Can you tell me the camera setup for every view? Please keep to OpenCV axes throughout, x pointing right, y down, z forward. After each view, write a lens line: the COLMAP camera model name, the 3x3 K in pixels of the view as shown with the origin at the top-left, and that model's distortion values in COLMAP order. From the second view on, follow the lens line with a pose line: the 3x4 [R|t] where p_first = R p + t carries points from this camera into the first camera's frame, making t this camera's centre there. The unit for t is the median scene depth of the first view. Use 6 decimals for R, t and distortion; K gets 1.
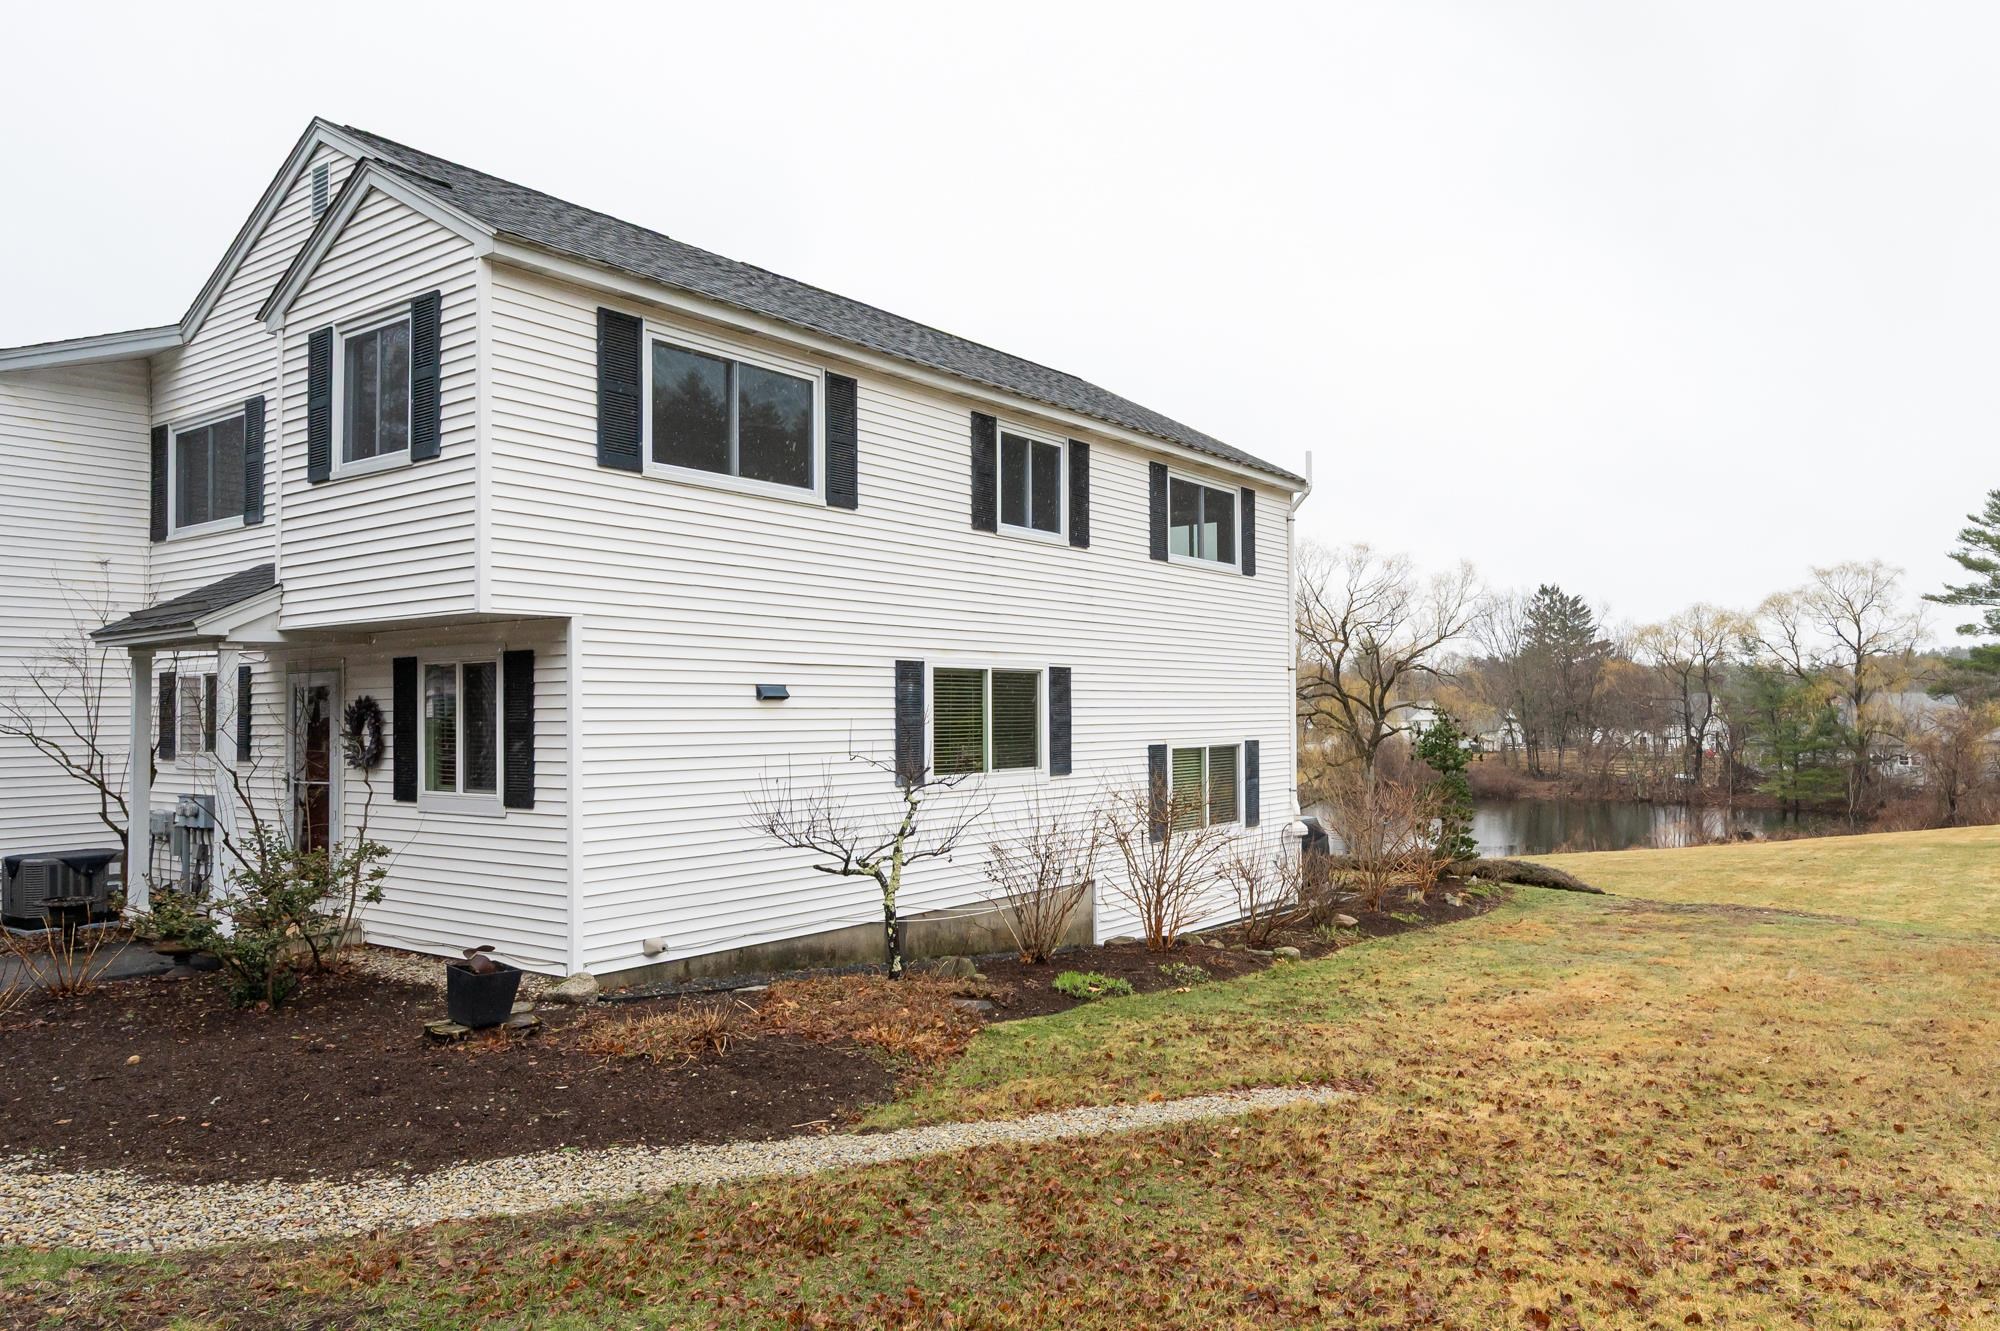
lens RADIAL K [[1398.6, 0, 1002.9], [0, 1398.6, 686.6], [0, 0, 1]] dist [-0.004245, -0.002283]
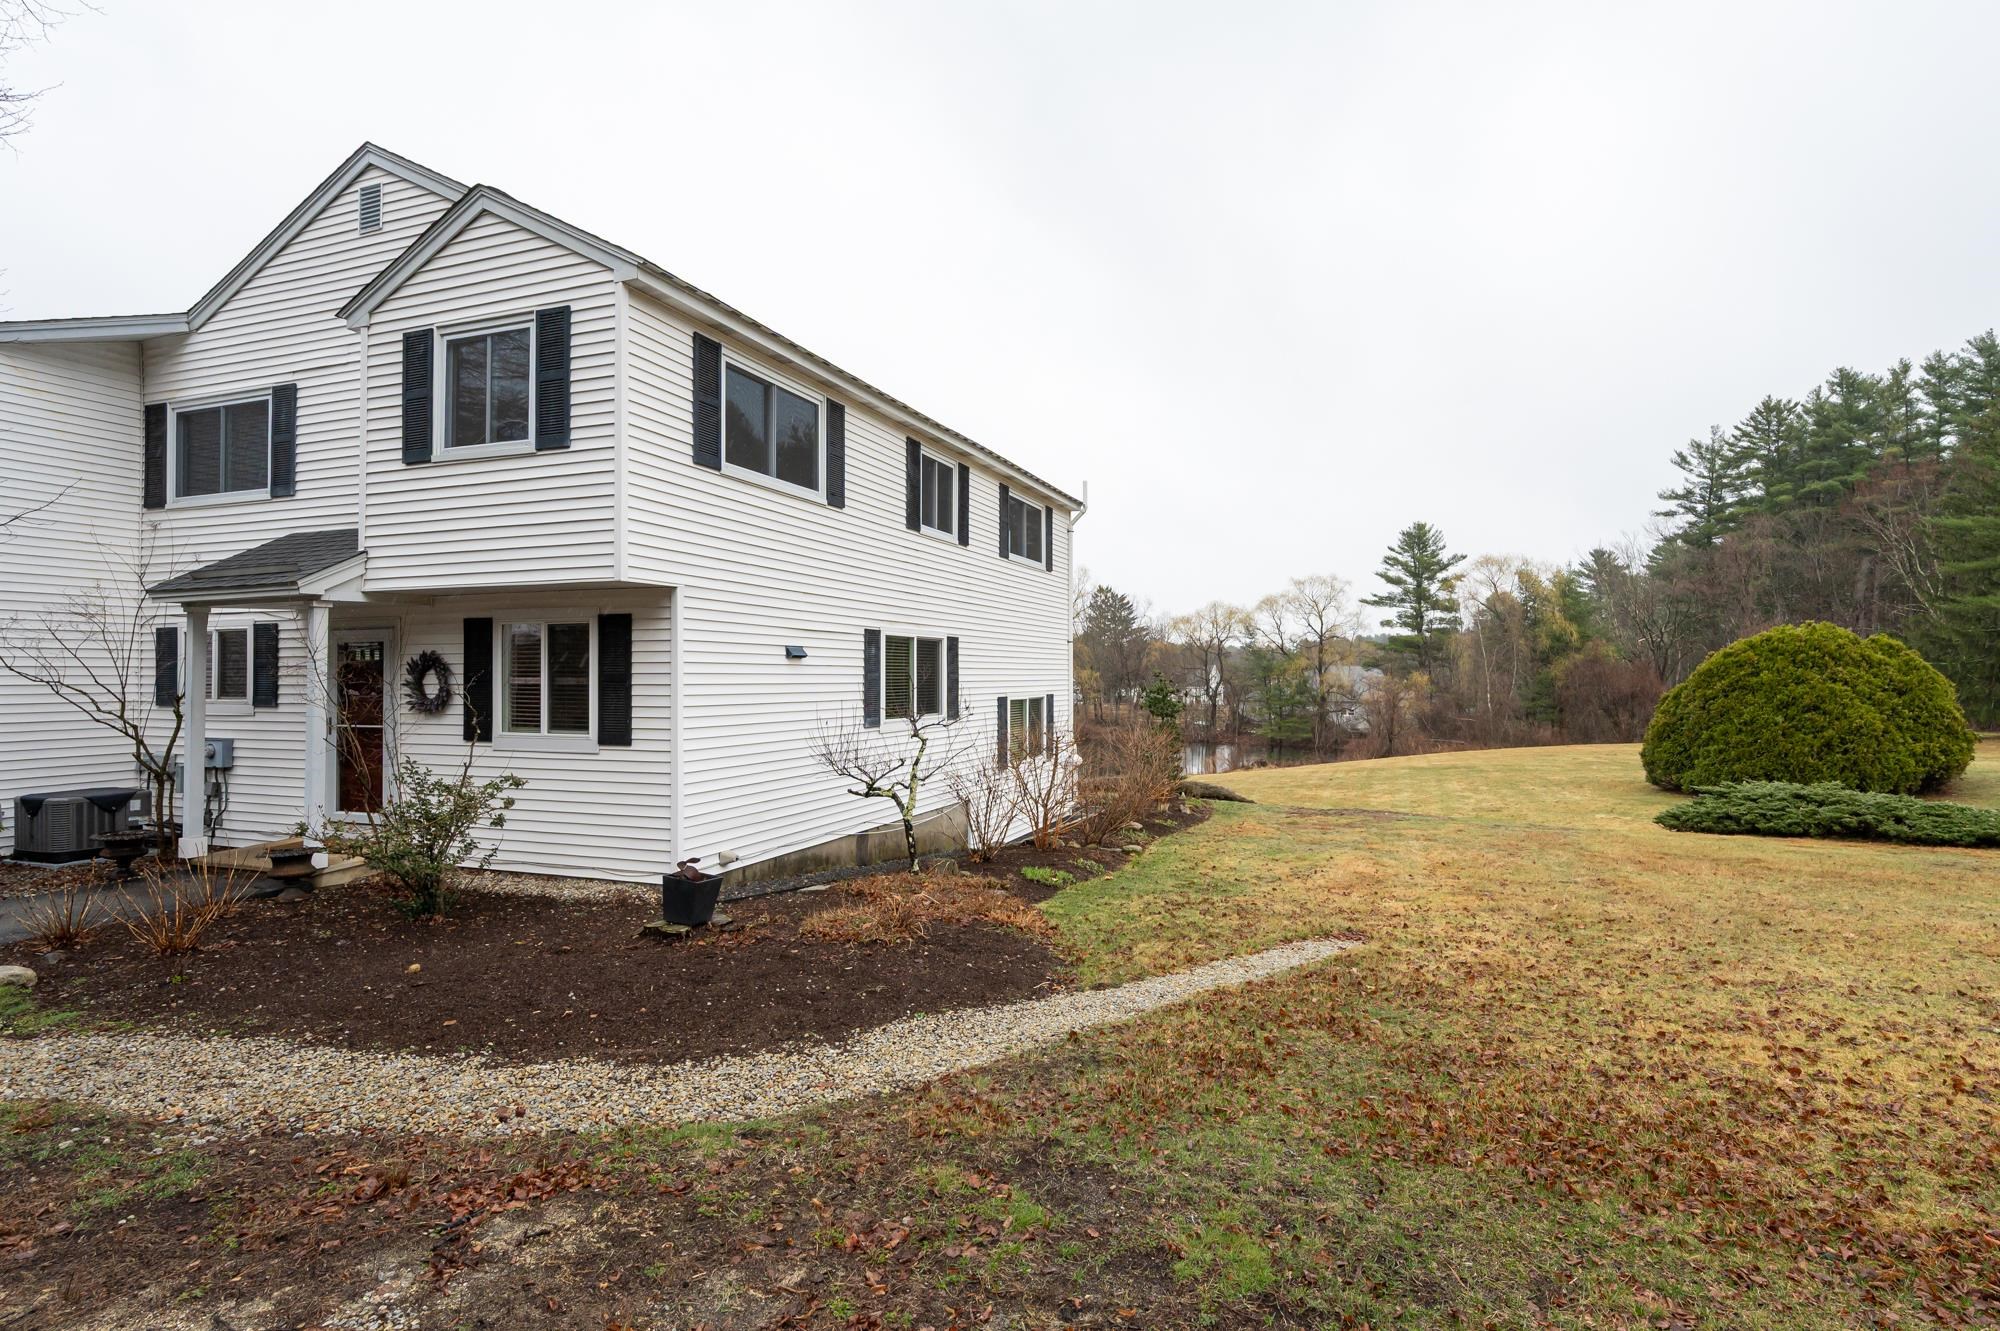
lens RADIAL K [[1066.2, 0, 1000.0], [0, 1066.2, 665.5], [0, 0, 1]] dist [-0.003058, -0.000879]
pose [[0.970362, 0.010611, 0.241425, -0.213087], [-0.012909, 0.999885, 0.007936, 0.005895], [-0.241313, -0.010818, 0.970387, 0.030995]]
